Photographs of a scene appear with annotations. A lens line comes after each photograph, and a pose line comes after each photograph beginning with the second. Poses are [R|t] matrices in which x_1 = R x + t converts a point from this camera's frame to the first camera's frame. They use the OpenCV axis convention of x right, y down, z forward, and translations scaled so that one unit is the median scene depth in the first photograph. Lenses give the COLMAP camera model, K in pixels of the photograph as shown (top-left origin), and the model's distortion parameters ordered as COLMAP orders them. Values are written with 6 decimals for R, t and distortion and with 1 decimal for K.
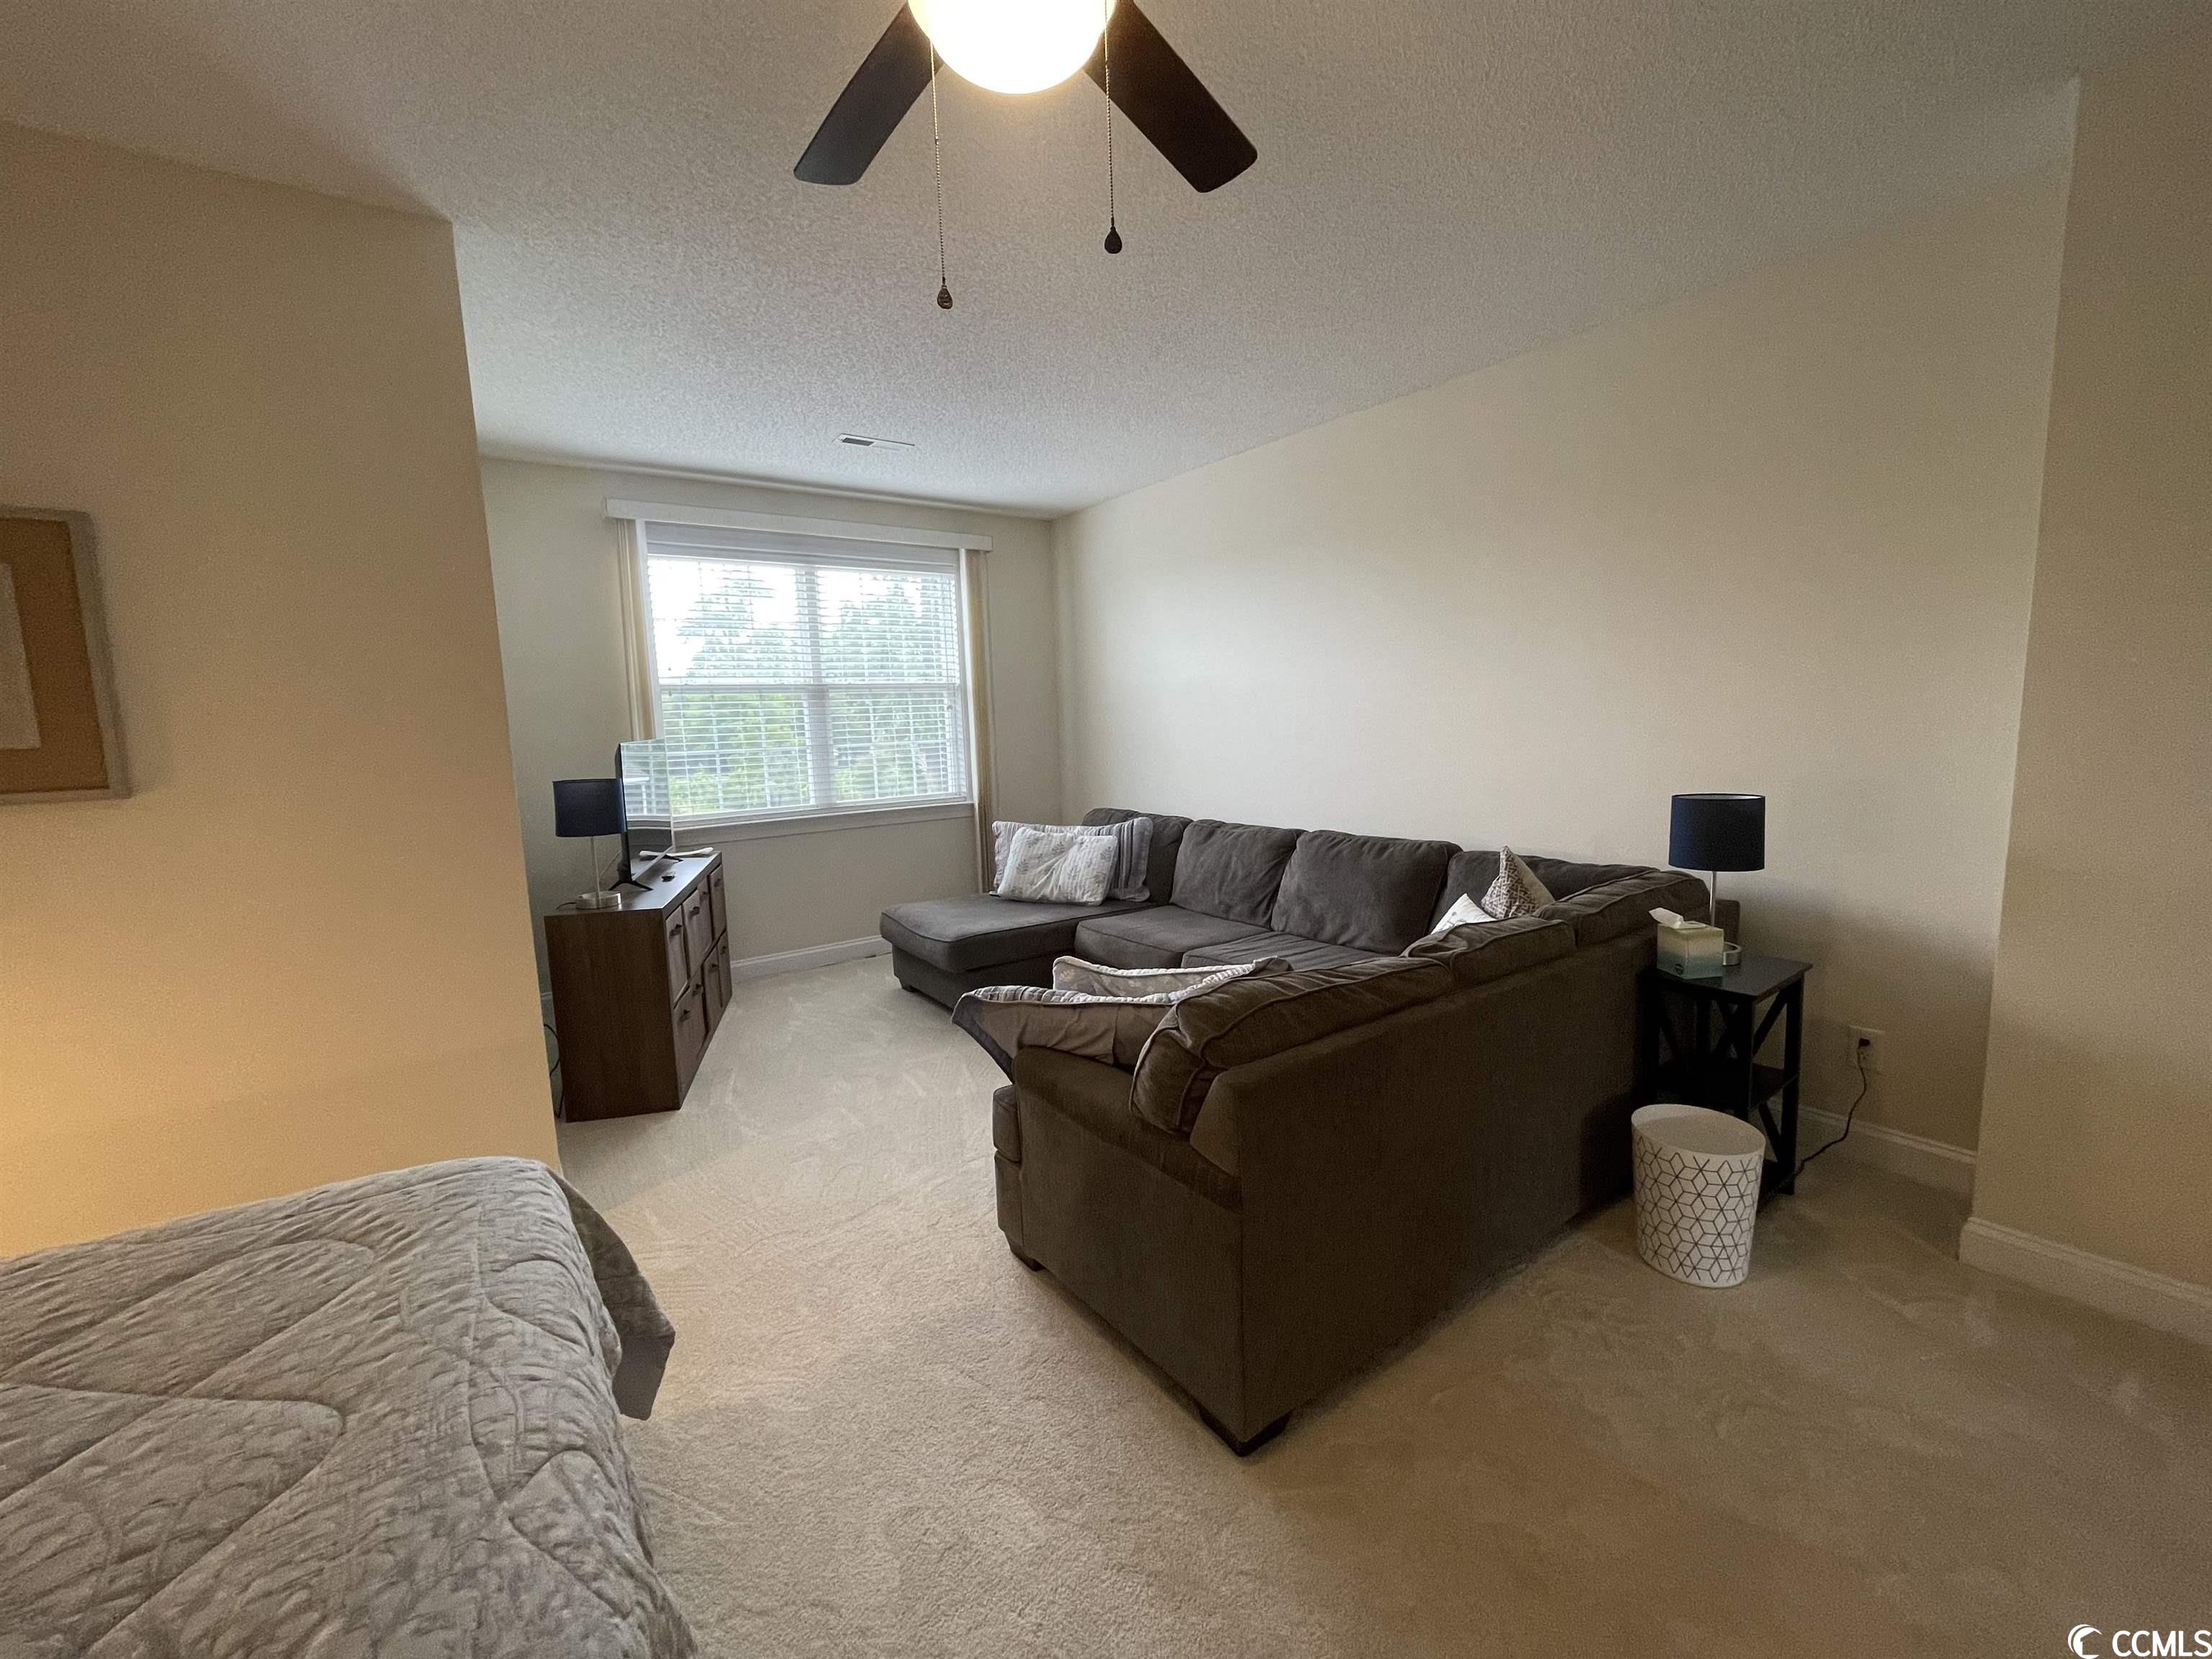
lens RADIAL K [[891.8, 0, 1107.8], [0, 891.8, 827.5], [0, 0, 1]] dist [-0.002215, 0.000065]
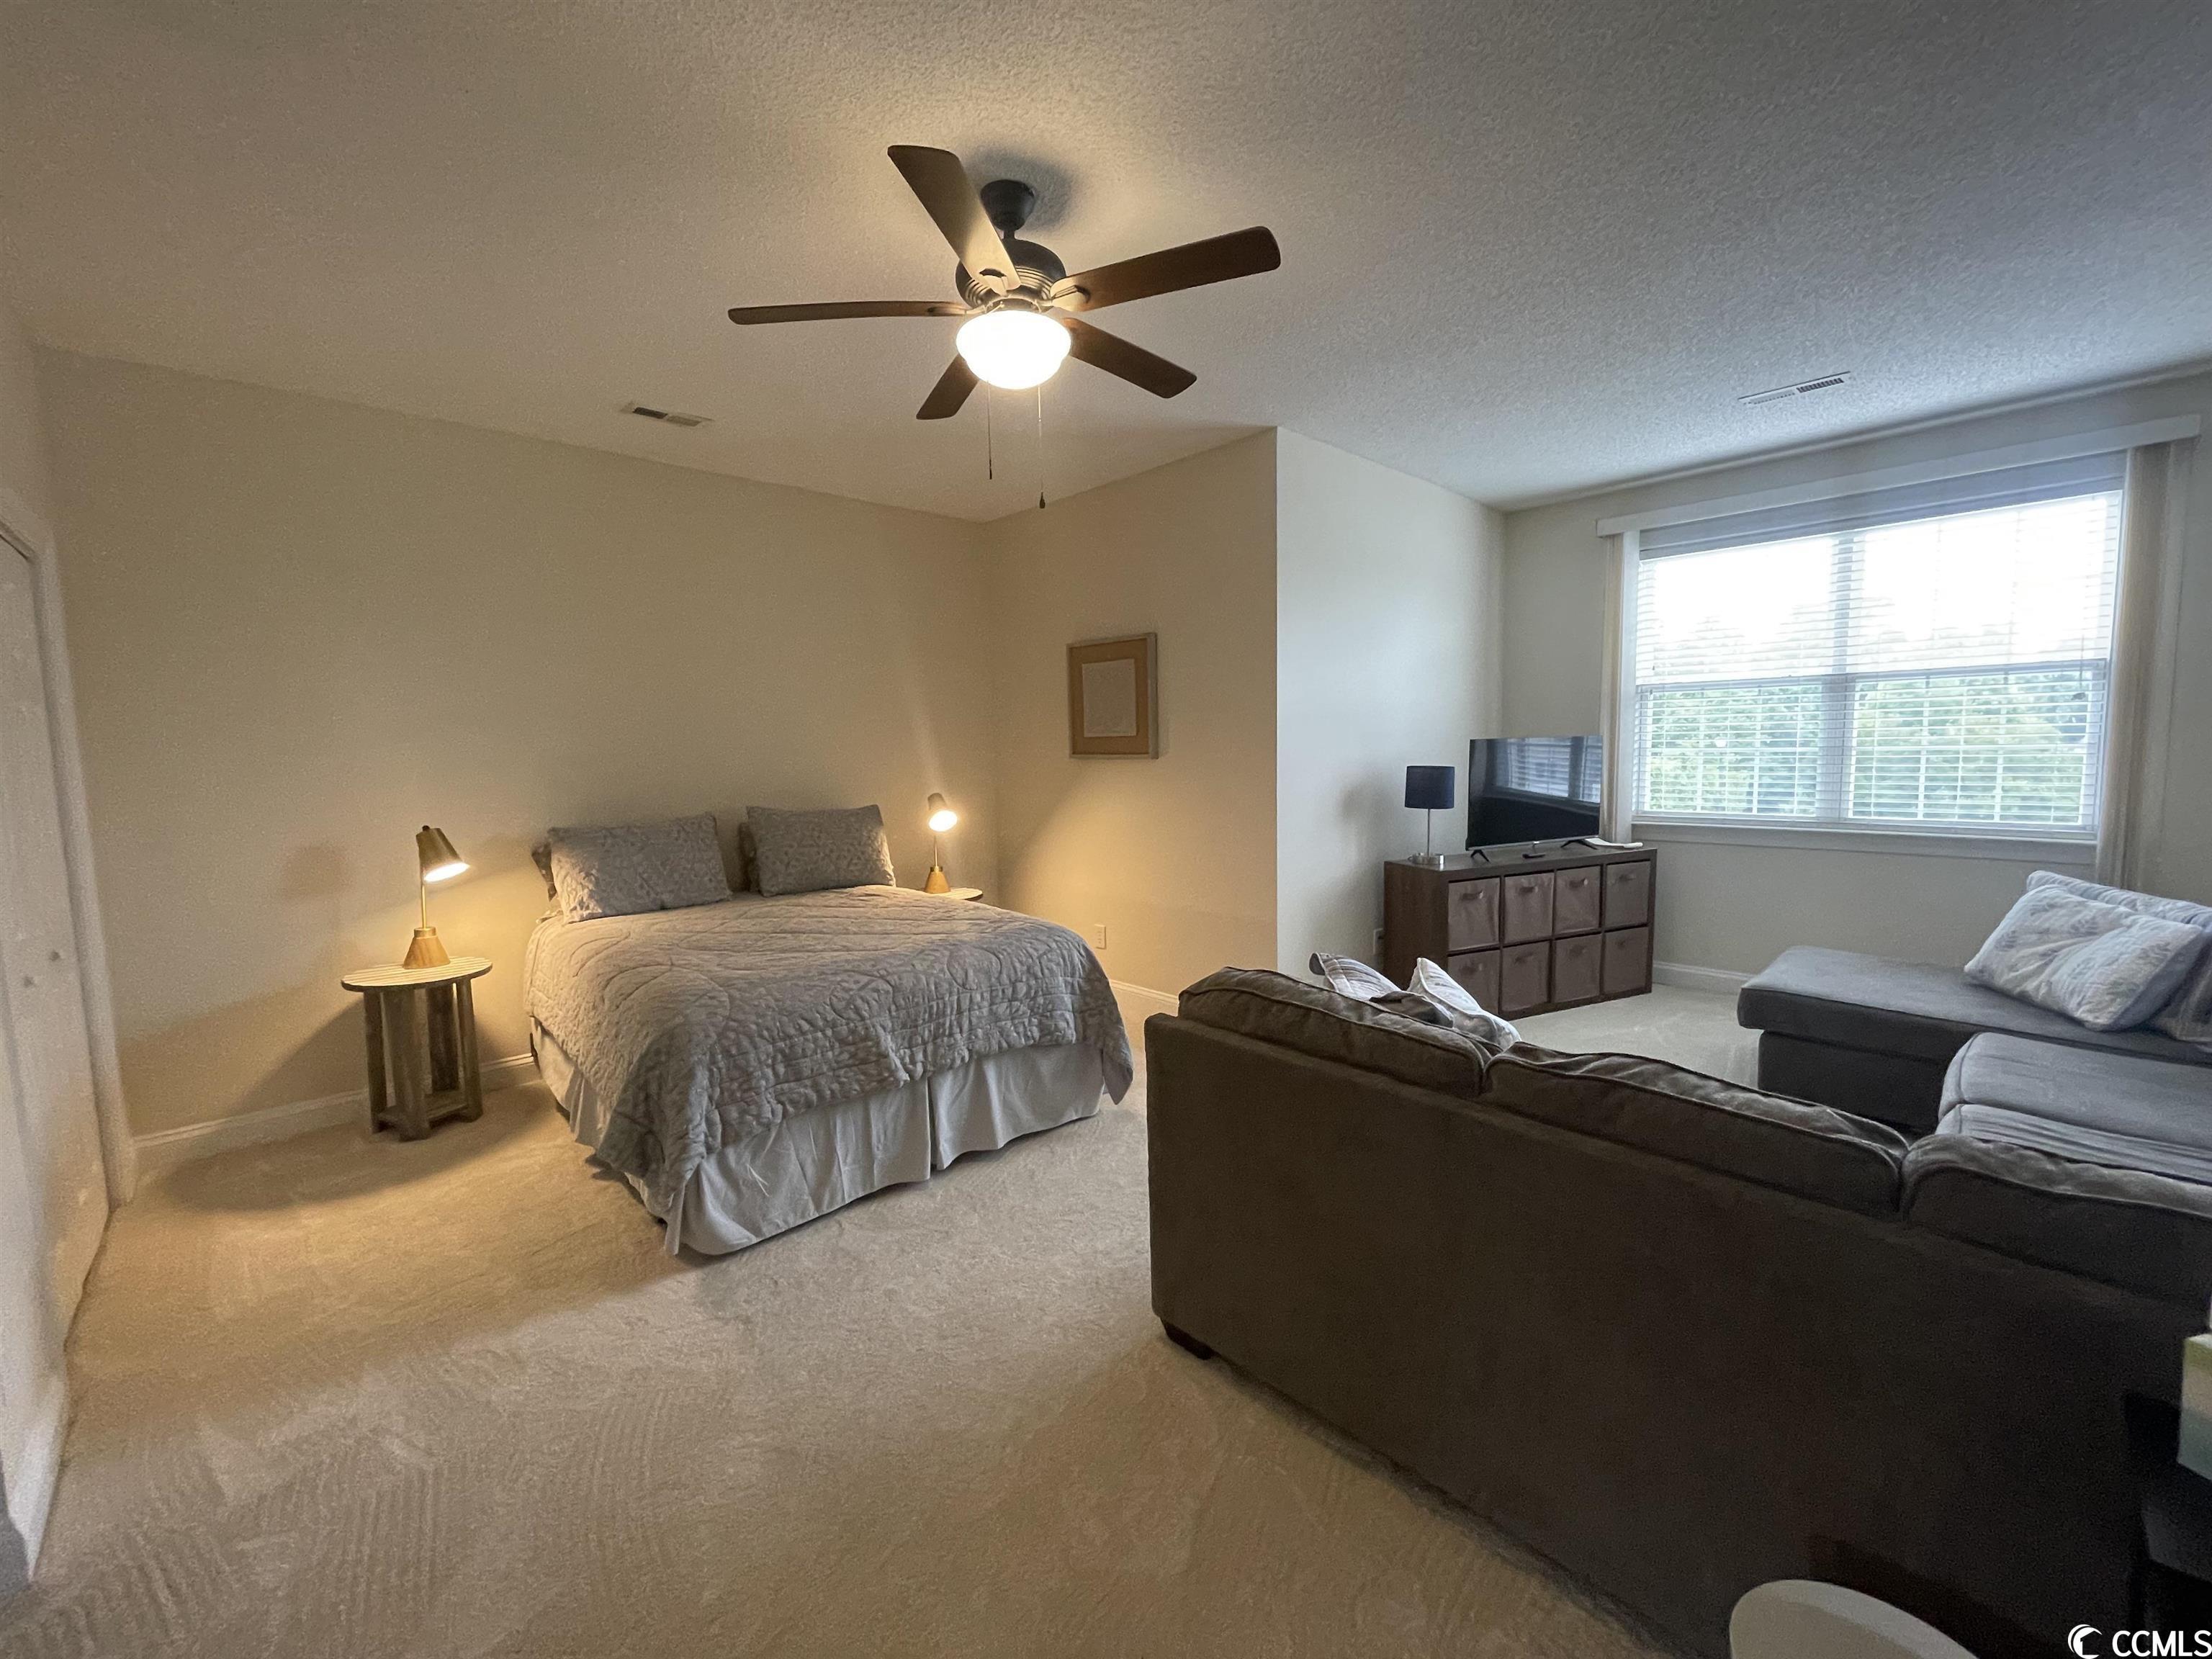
lens RADIAL K [[891.8, 0, 1114.2], [0, 891.8, 825.1], [0, 0, 1]] dist [-0.002215, 0.000065]
pose [[0.133600, 0.120862, -0.983638, 0.458458], [-0.107958, 0.988404, 0.106785, -0.039878], [0.985138, 0.091925, 0.145099, 0.247135]]
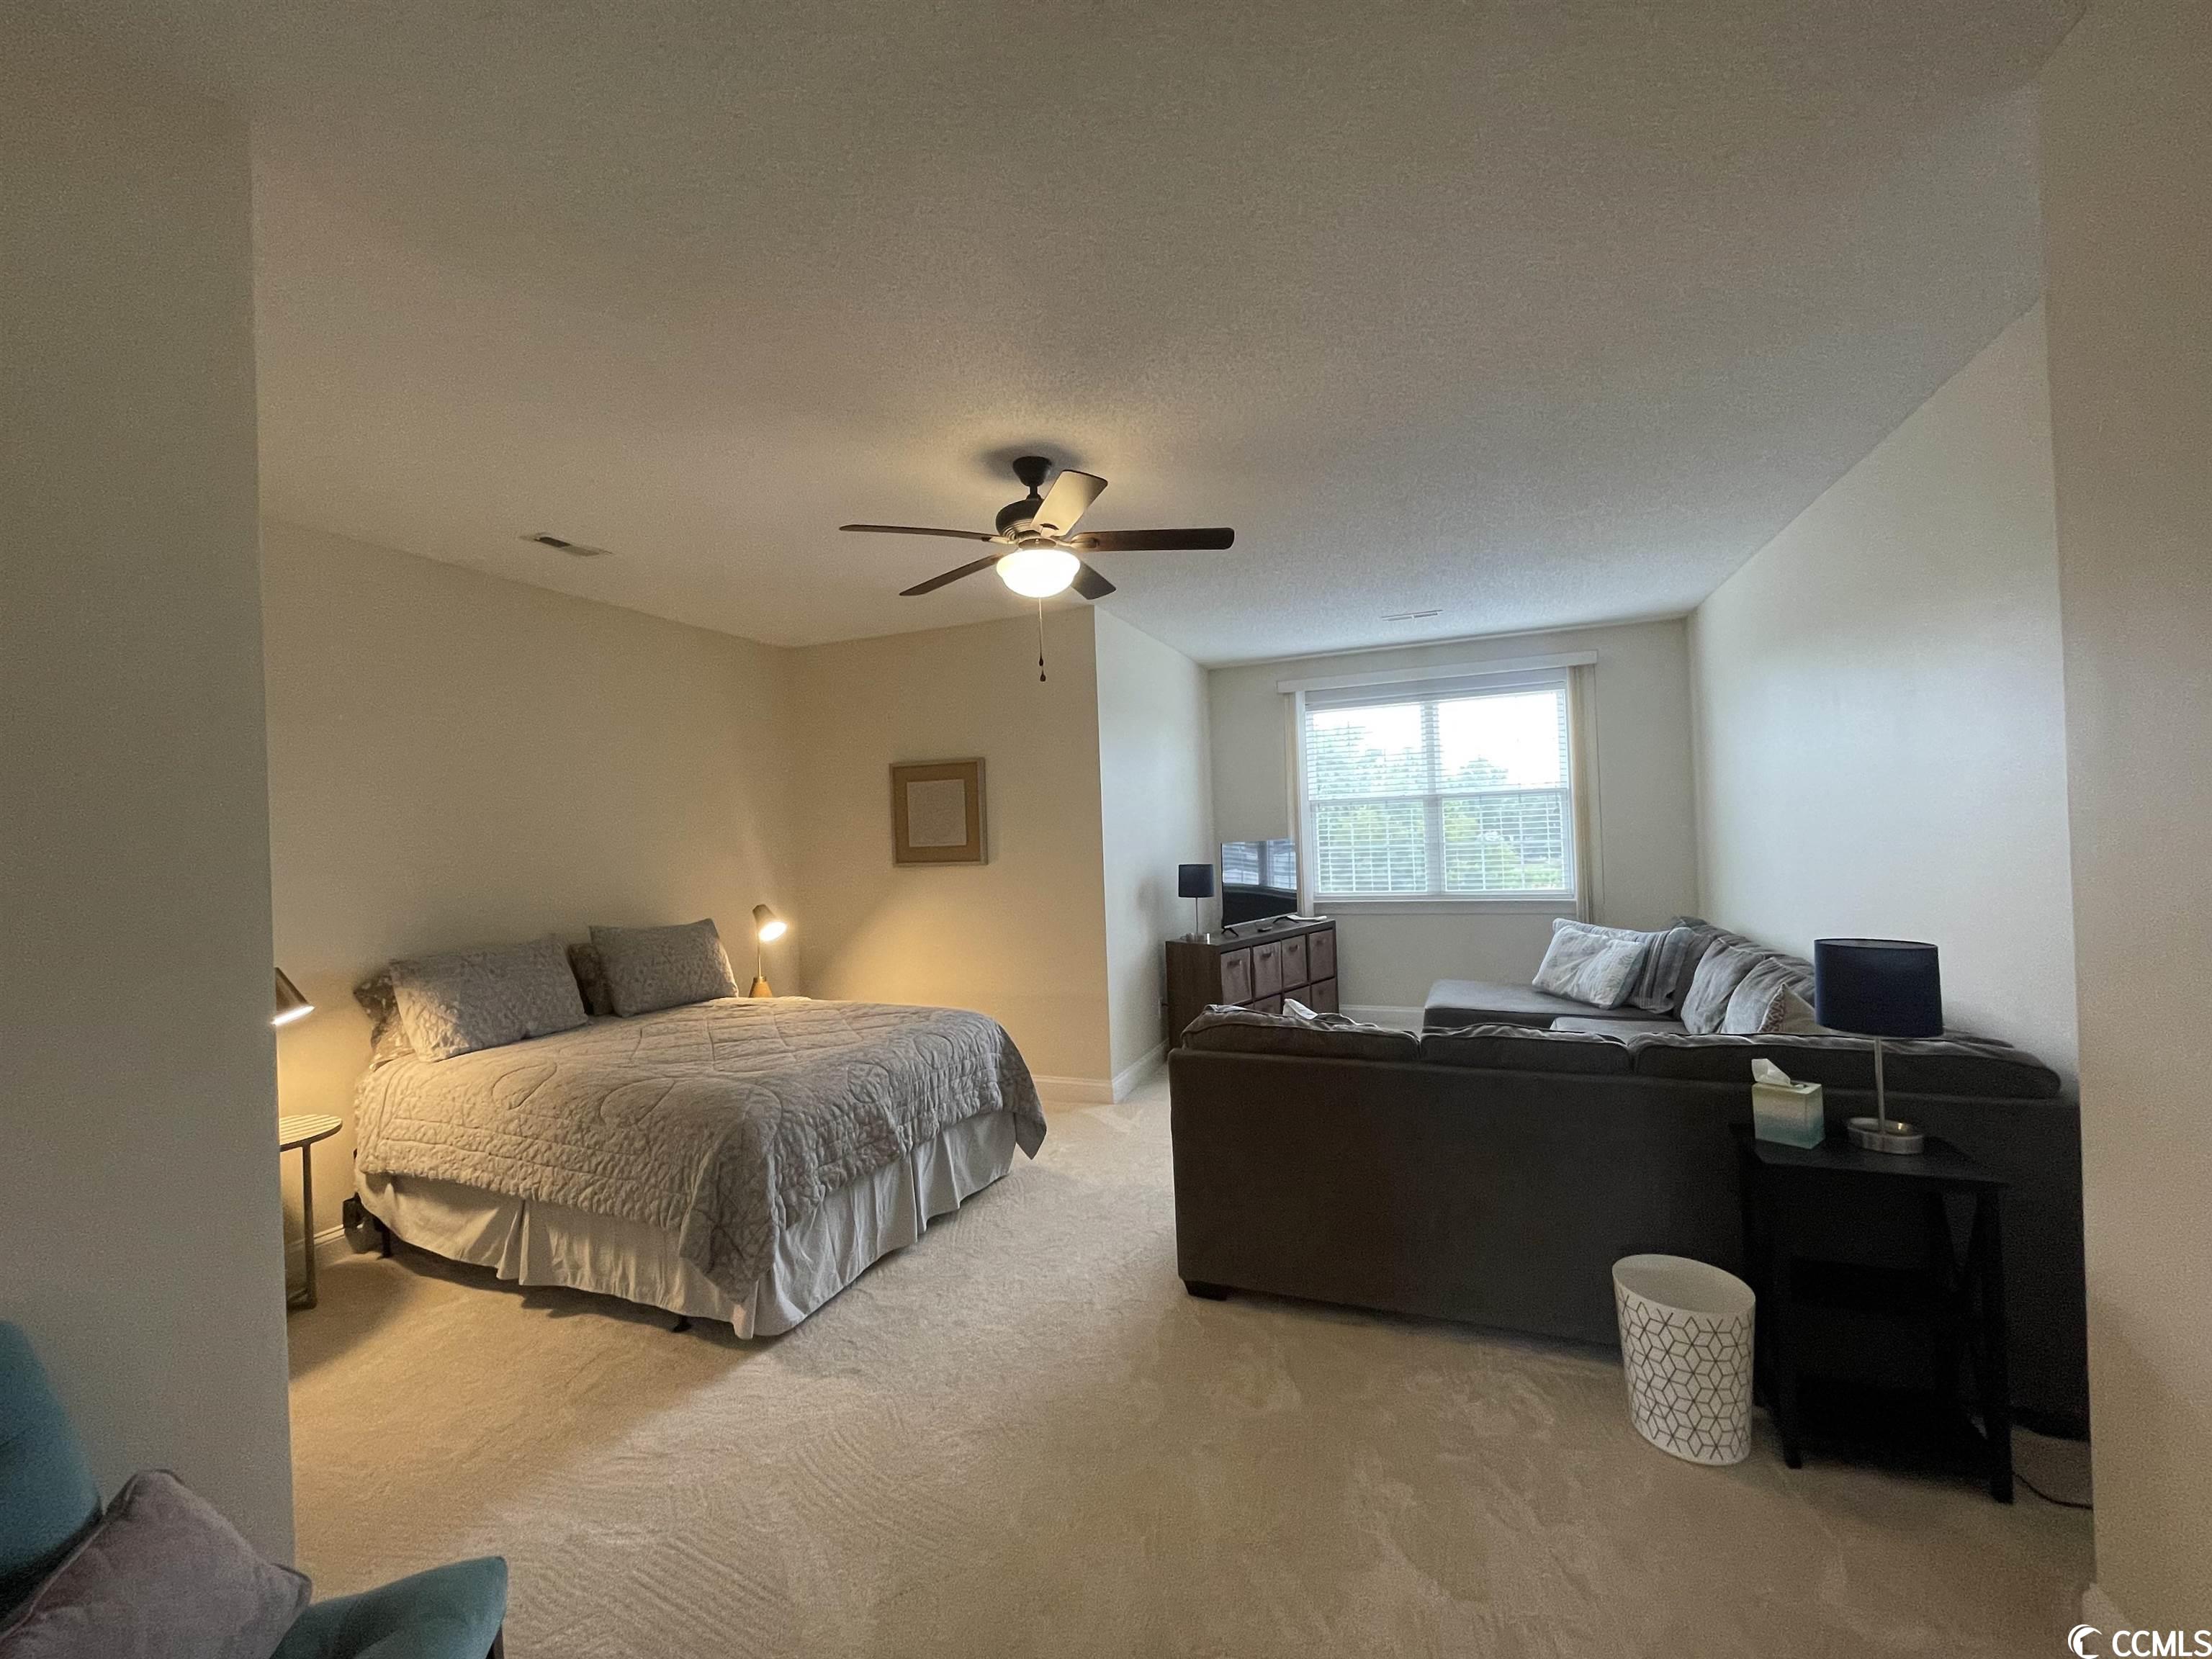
lens RADIAL K [[891.8, 0, 1112.4], [0, 891.8, 827.6], [0, 0, 1]] dist [-0.002215, 0.000065]
pose [[0.534079, 0.008955, -0.845387, 0.530912], [-0.086340, 0.995294, -0.044003, -0.024228], [0.841015, 0.096491, 0.532338, -0.030987]]
